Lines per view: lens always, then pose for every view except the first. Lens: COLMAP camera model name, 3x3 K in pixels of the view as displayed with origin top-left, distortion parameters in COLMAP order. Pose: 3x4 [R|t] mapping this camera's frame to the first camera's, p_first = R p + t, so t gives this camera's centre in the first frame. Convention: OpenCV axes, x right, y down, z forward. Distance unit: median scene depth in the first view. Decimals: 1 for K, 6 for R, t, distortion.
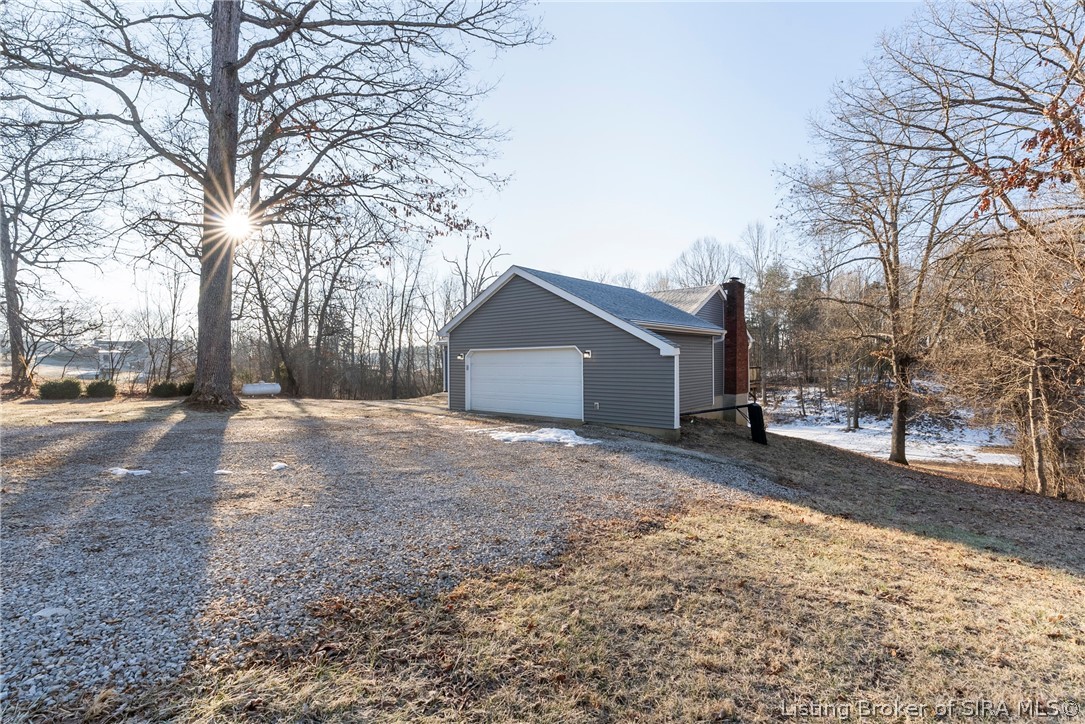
lens RADIAL K [[501.3, 0, 552.5], [0, 501.3, 370.1], [0, 0, 1]] dist [-0.003437, 0.001342]
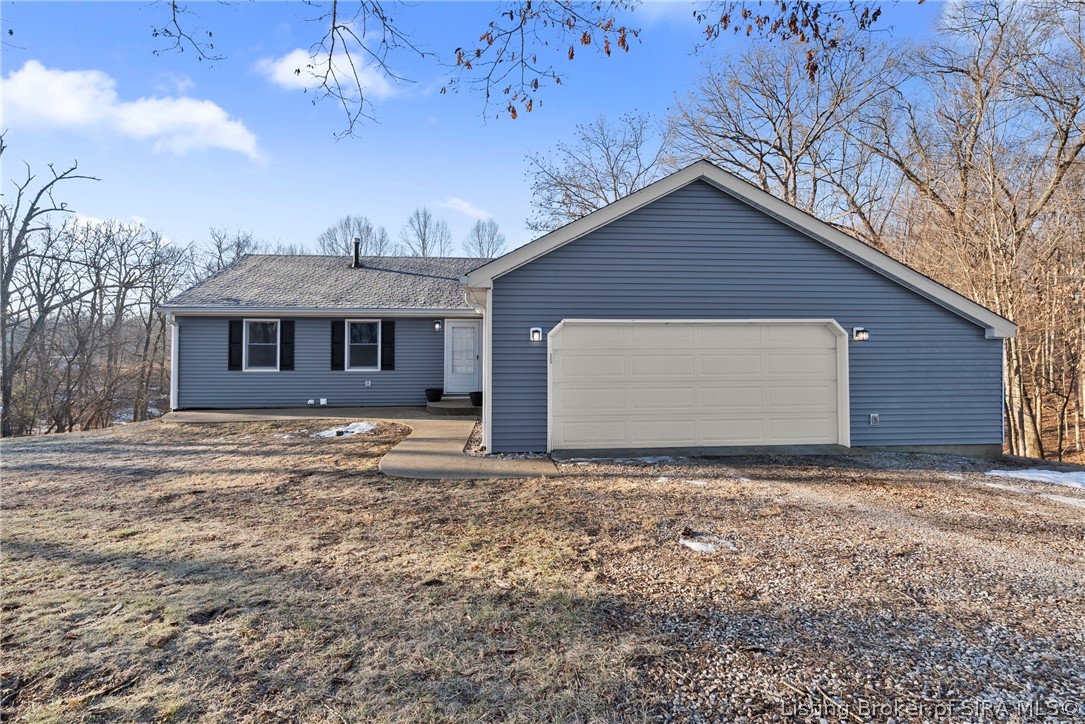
lens RADIAL K [[501.3, 0, 544.9], [0, 501.3, 350.8], [0, 0, 1]] dist [-0.003437, 0.001342]
pose [[0.715314, 0.008292, 0.698754, -0.244174], [0.007100, 0.999792, -0.019133, -0.001144], [-0.698767, 0.018647, 0.715106, 0.329322]]
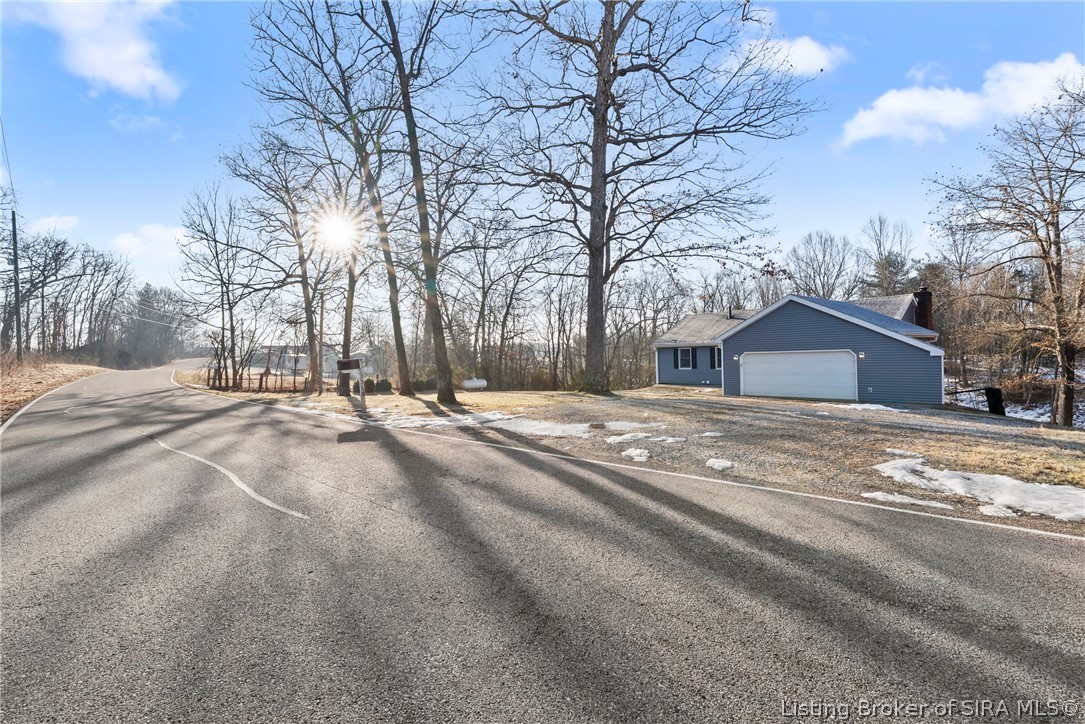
lens RADIAL K [[501.3, 0, 547.3], [0, 501.3, 355.4], [0, 0, 1]] dist [-0.003437, 0.001342]
pose [[0.987943, -0.017792, -0.153791, -0.240411], [0.015130, 0.999715, -0.018464, -0.007122], [0.154076, 0.015914, 0.987931, -0.229419]]
